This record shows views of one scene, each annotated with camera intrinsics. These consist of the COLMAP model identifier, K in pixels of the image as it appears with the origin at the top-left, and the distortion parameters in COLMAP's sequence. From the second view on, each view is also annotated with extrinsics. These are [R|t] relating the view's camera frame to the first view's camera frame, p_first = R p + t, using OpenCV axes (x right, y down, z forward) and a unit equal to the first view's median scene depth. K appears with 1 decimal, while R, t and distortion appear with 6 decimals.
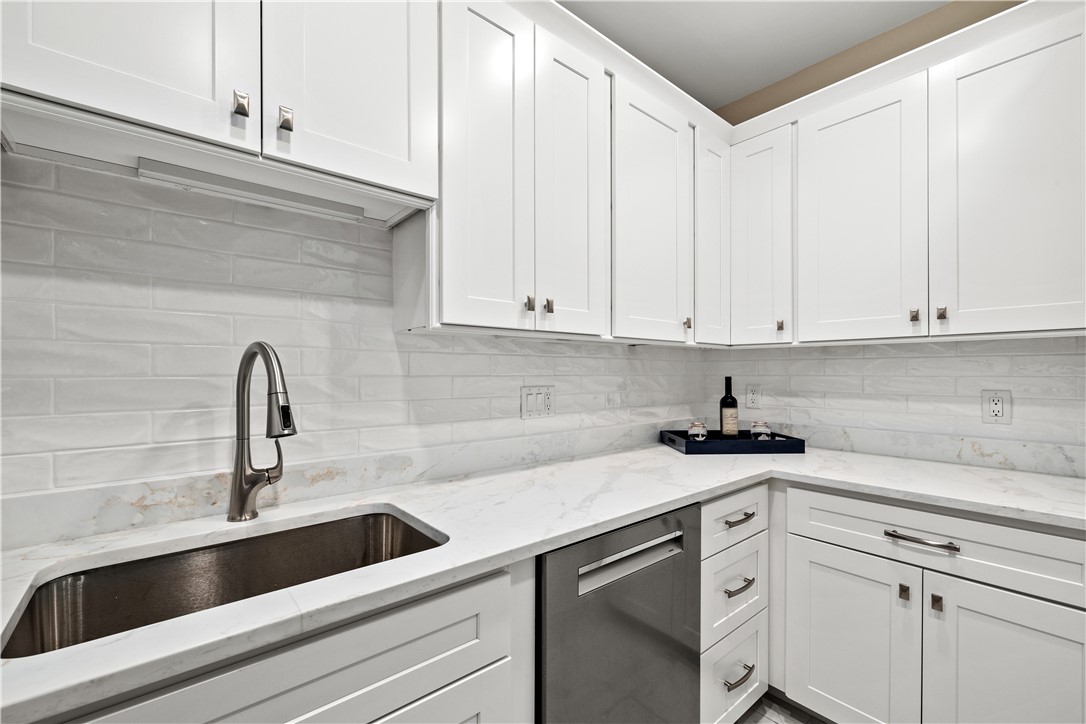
lens RADIAL K [[454.4, 0, 539.9], [0, 454.4, 366.7], [0, 0, 1]] dist [0.000279, -0.000409]
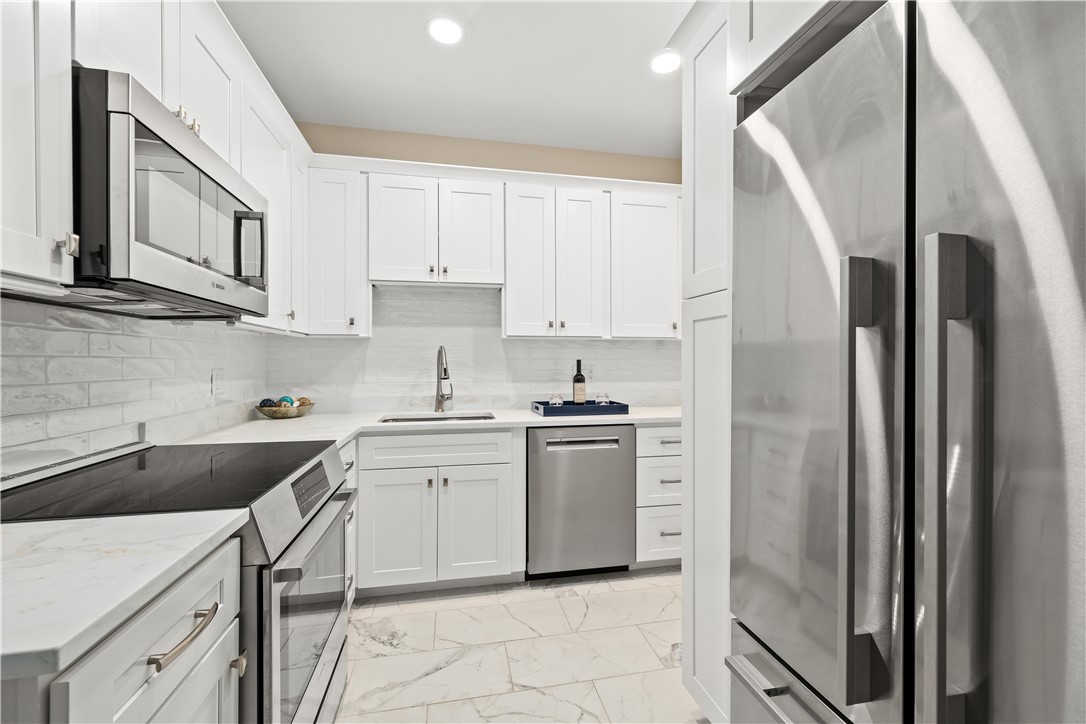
lens RADIAL K [[454.4, 0, 536.9], [0, 454.4, 358.6], [0, 0, 1]] dist [0.000279, -0.000409]
pose [[0.875769, -0.001860, -0.482728, 1.087296], [0.007940, 0.999913, 0.010553, -0.002191], [0.482666, -0.013075, 0.875707, -1.013015]]
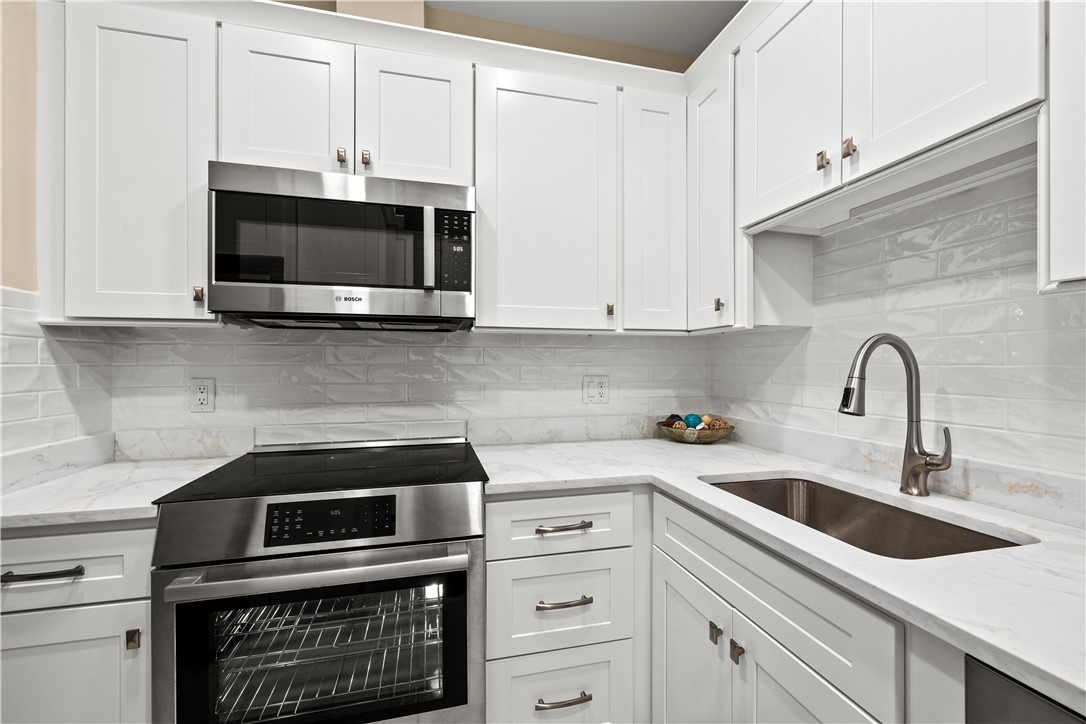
lens RADIAL K [[454.4, 0, 547.8], [0, 454.4, 366.5], [0, 0, 1]] dist [0.000279, -0.000409]
pose [[-0.416057, 0.011646, -0.909264, 0.685270], [0.018654, 0.999817, 0.004270, 0.003289], [0.909147, -0.015184, -0.416198, 0.624202]]
